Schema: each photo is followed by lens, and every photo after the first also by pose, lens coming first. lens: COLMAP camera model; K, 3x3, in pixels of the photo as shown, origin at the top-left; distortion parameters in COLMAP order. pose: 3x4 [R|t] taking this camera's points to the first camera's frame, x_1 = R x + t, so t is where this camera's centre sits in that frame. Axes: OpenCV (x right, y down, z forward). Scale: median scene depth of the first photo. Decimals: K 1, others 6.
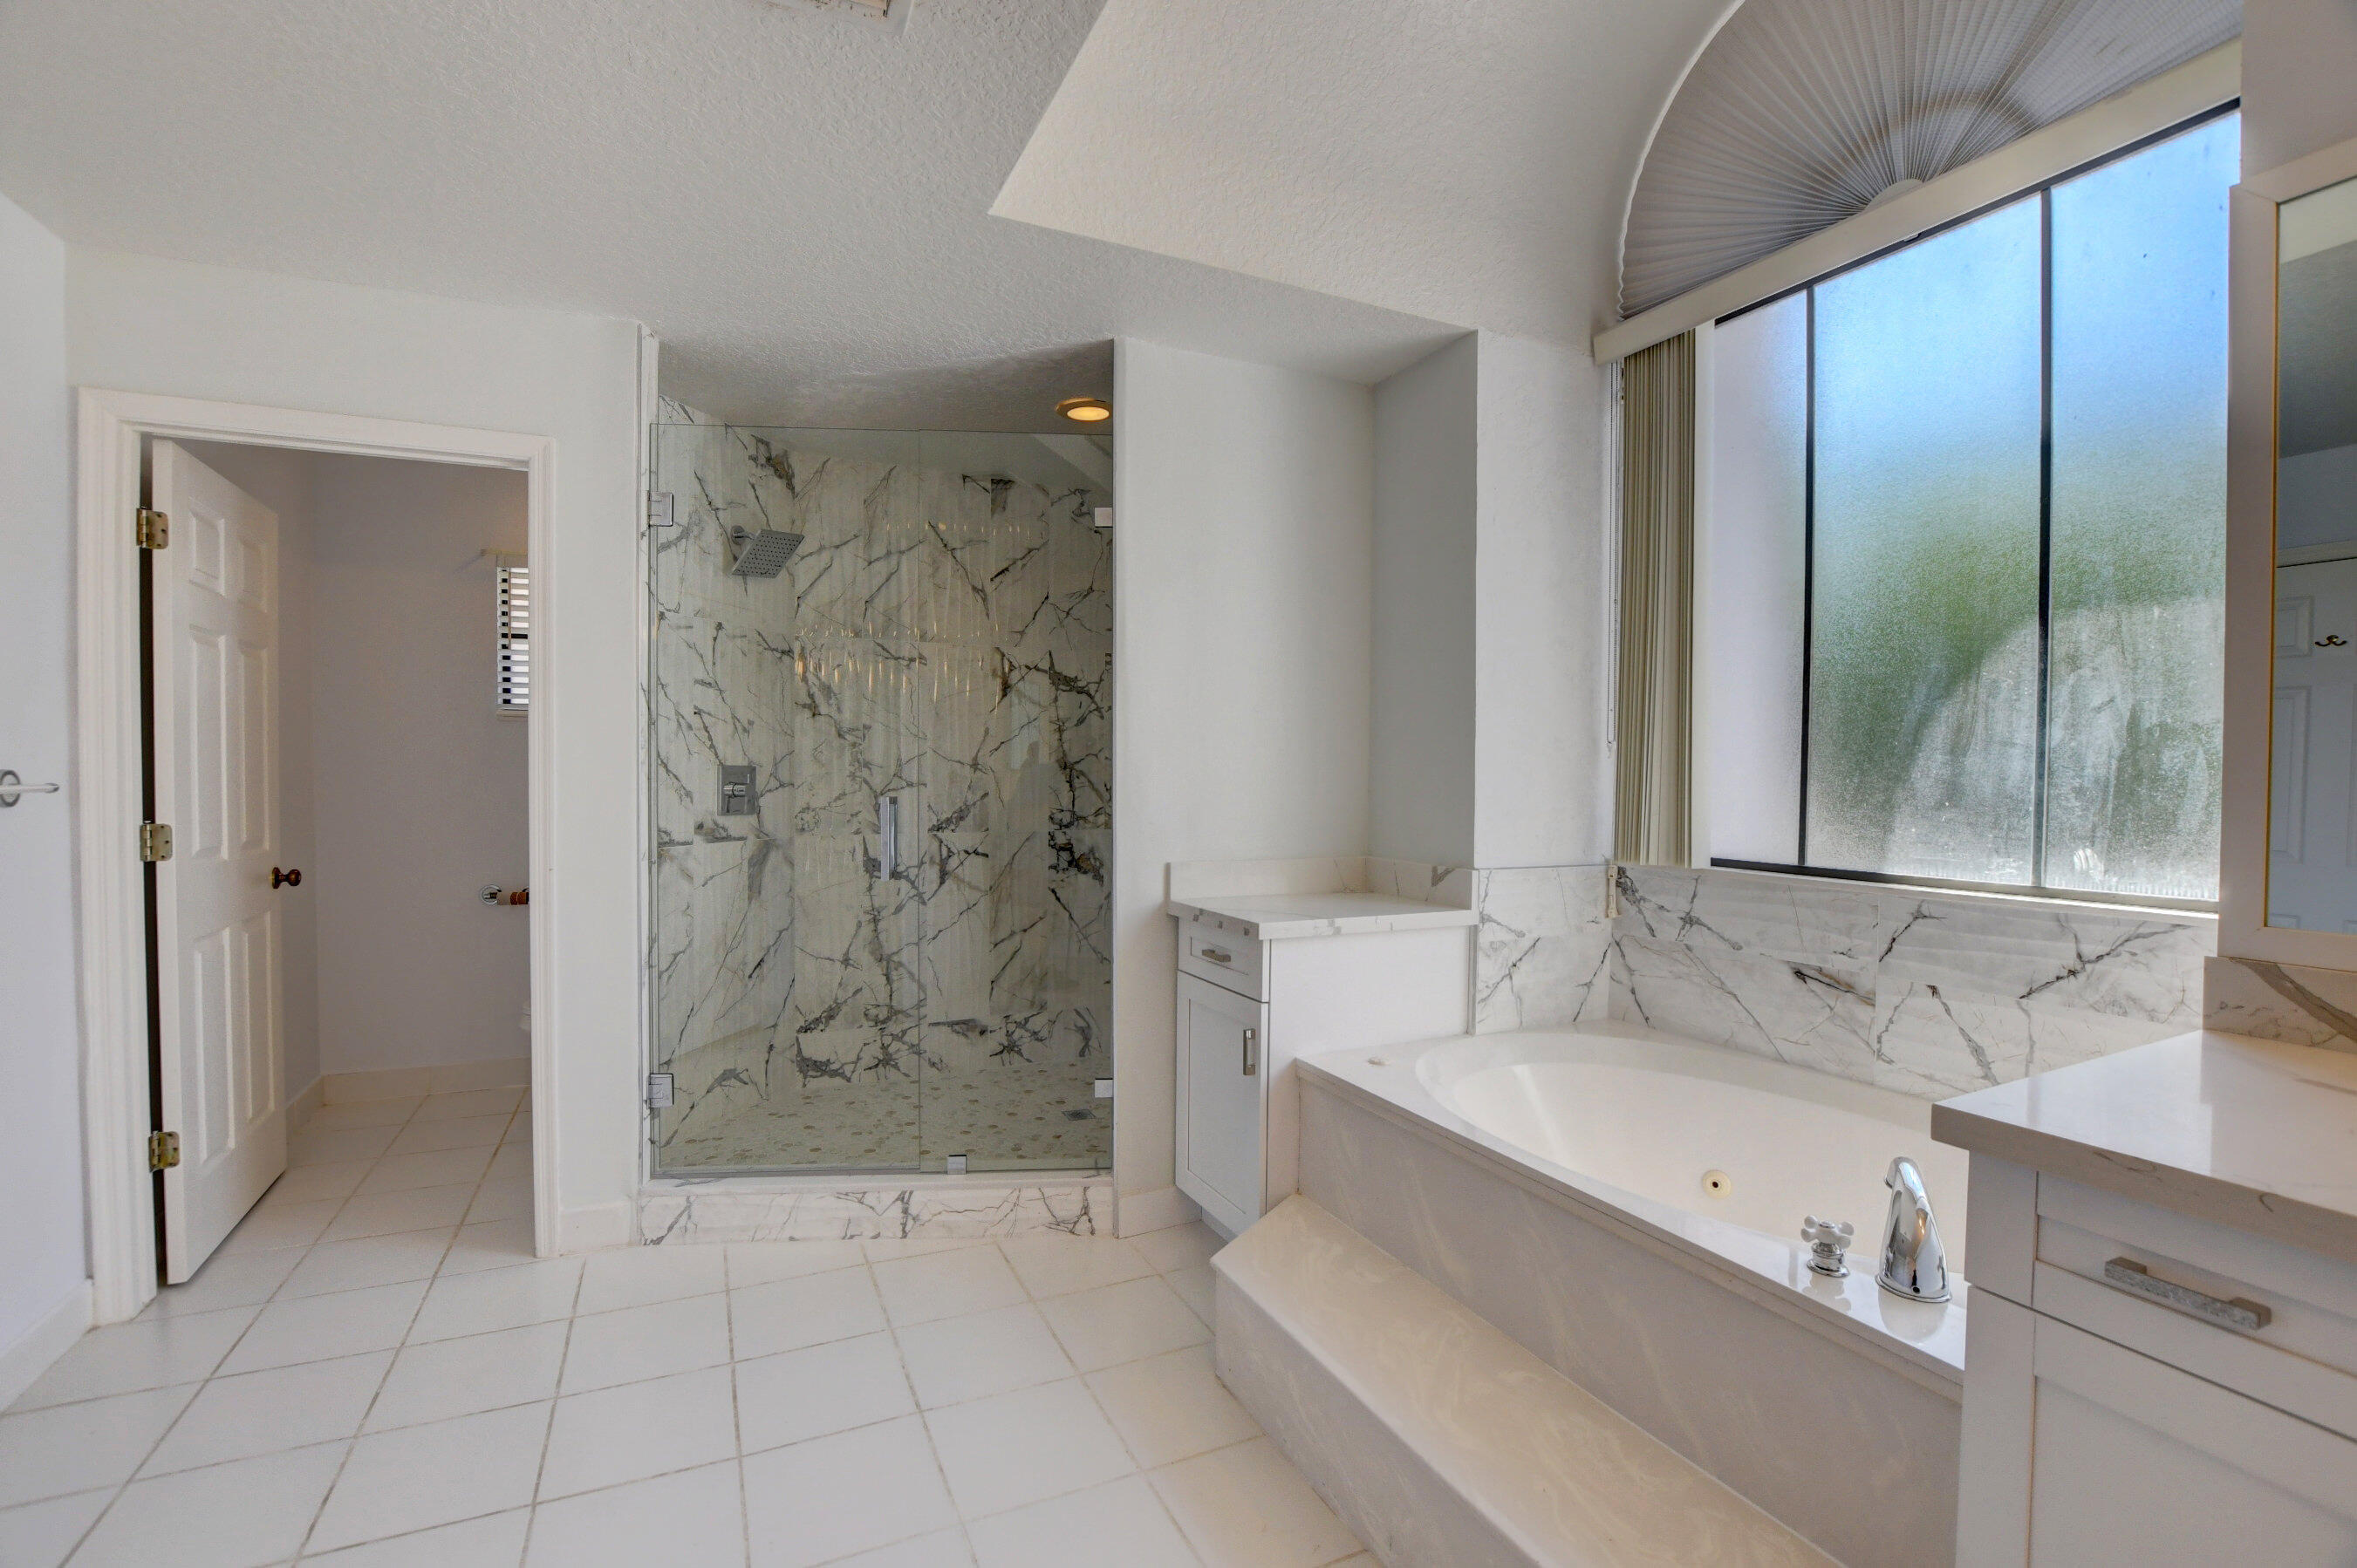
lens RADIAL K [[1042.5, 0, 1182.3], [0, 1042.5, 796.3], [0, 0, 1]] dist [-0.029552, 0.004126]
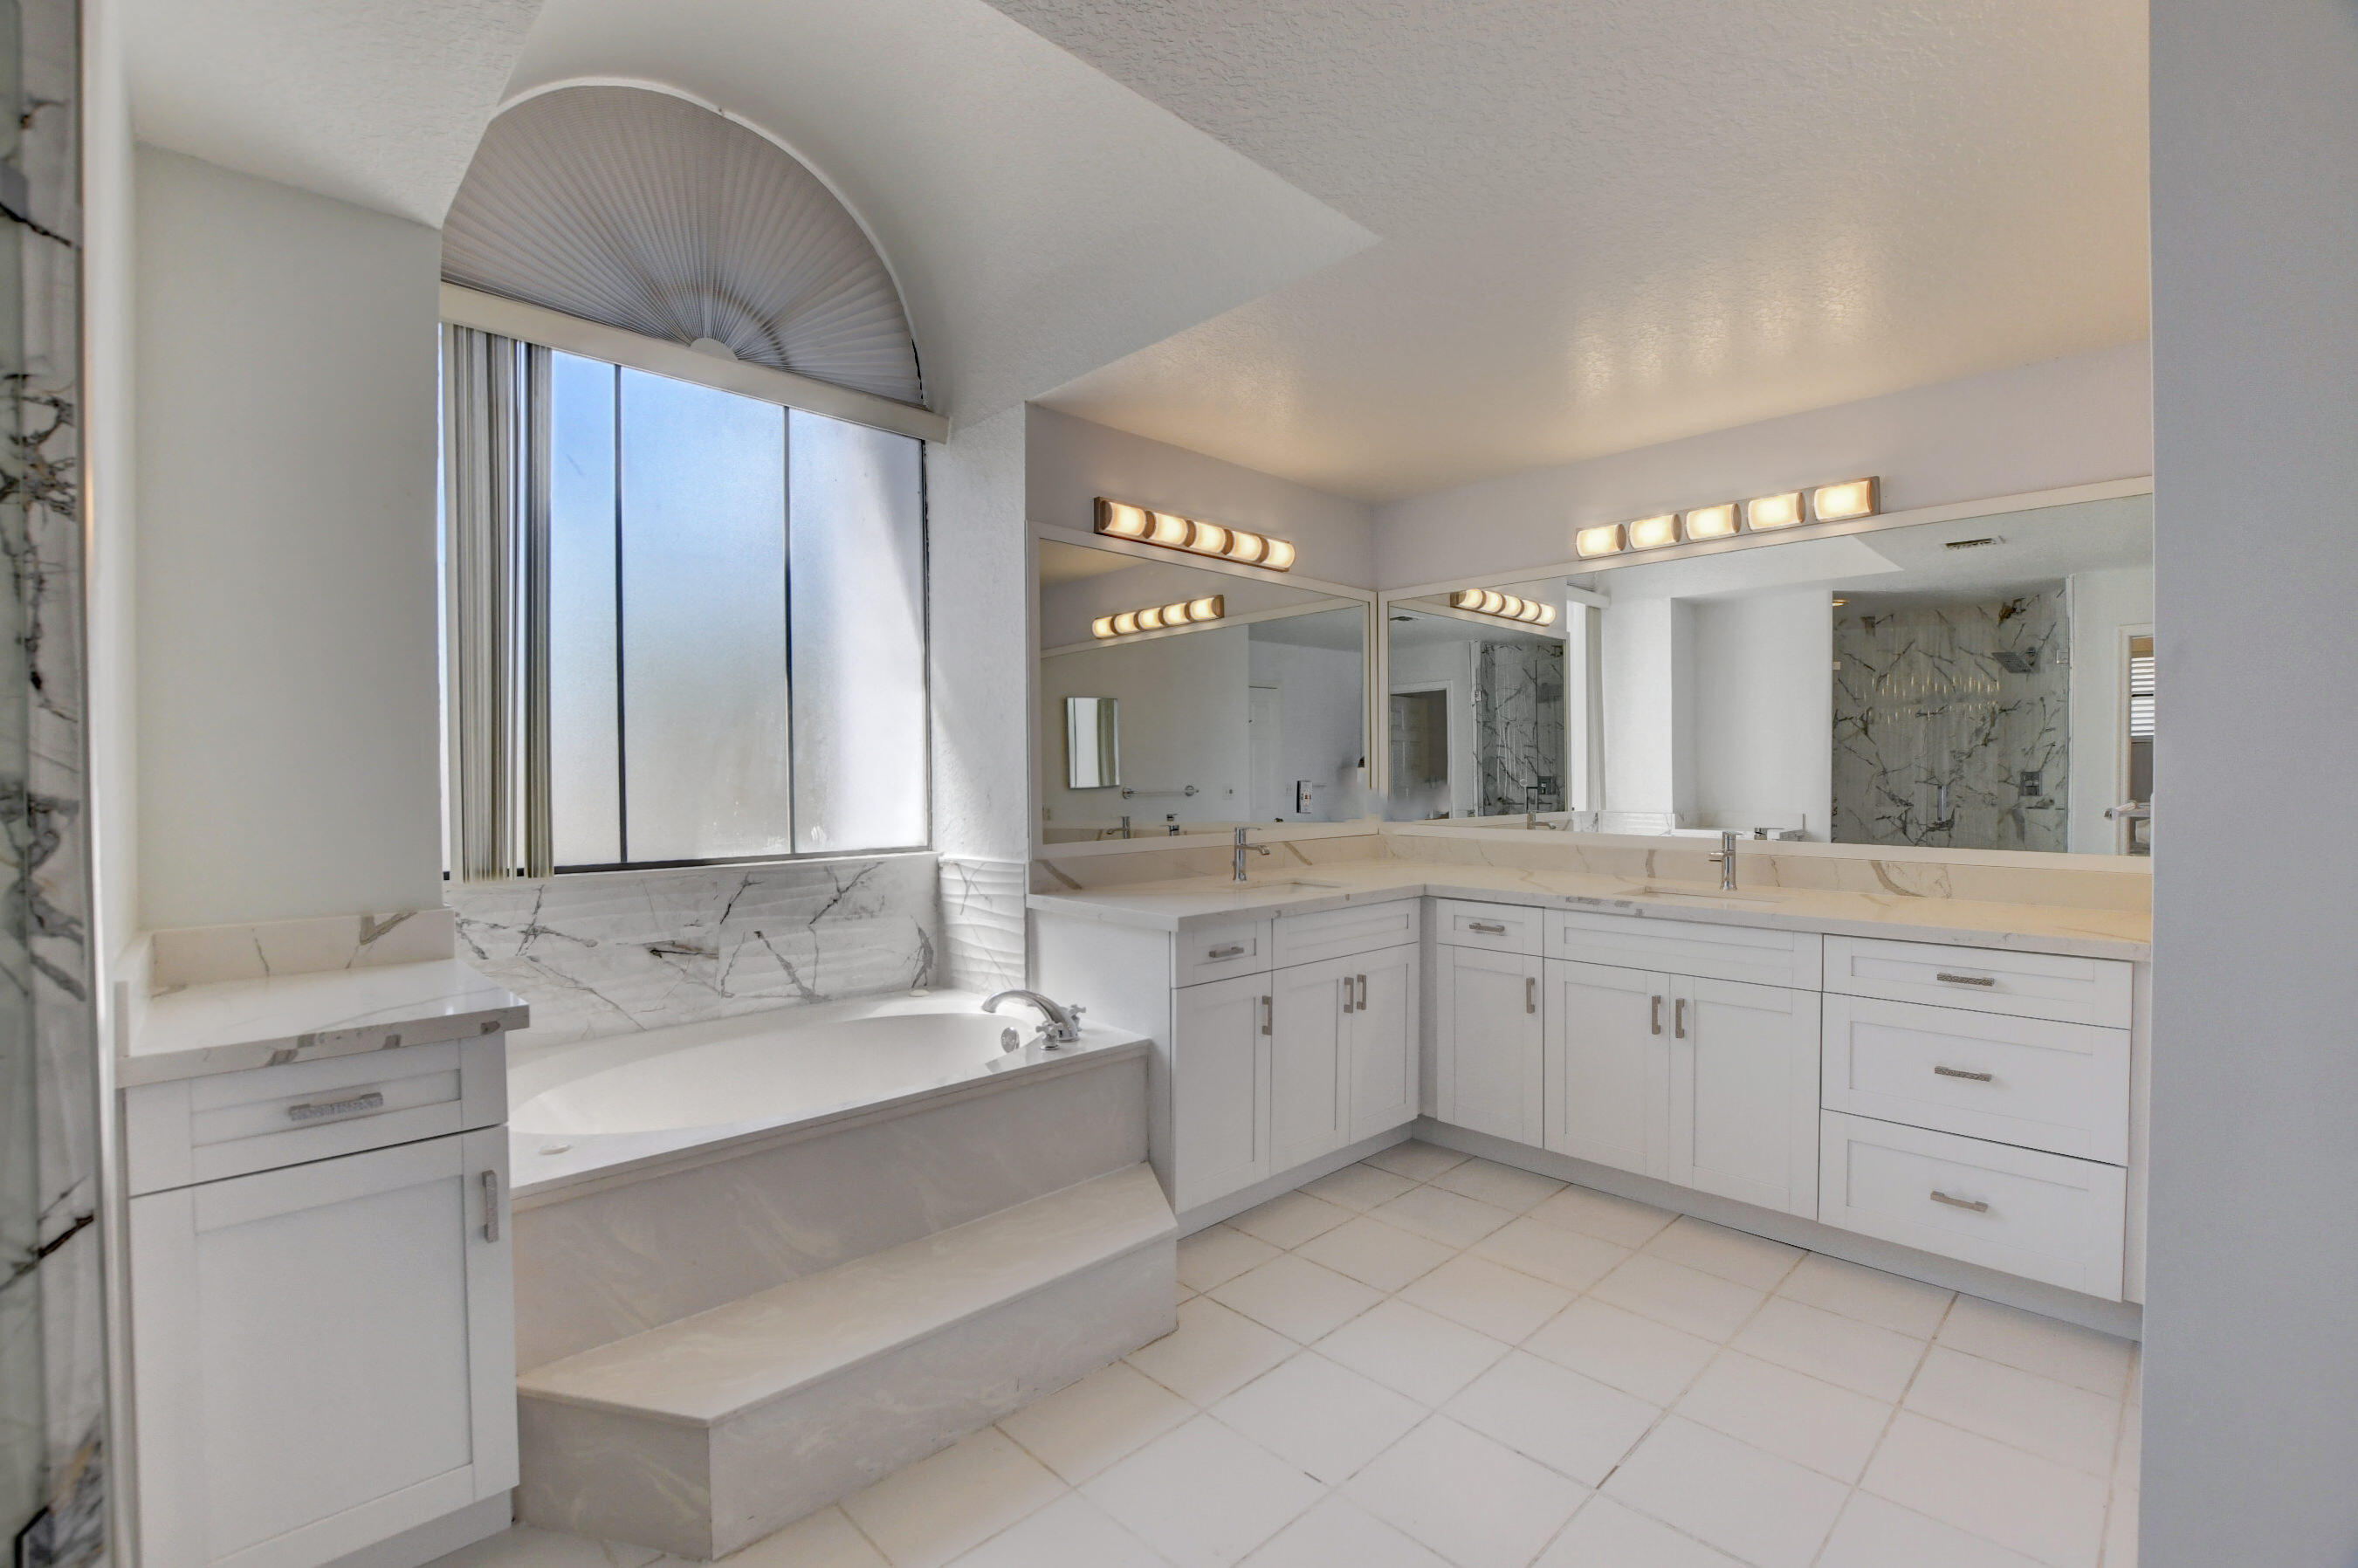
lens RADIAL K [[1040.1, 0, 1173.0], [0, 1040.1, 785.7], [0, 0, 1]] dist [-0.030471, 0.003210]
pose [[-0.319465, -0.012086, 0.947521, -0.749738], [0.026974, 0.999397, 0.021843, -0.029830], [-0.947214, 0.032536, -0.318946, 0.844028]]
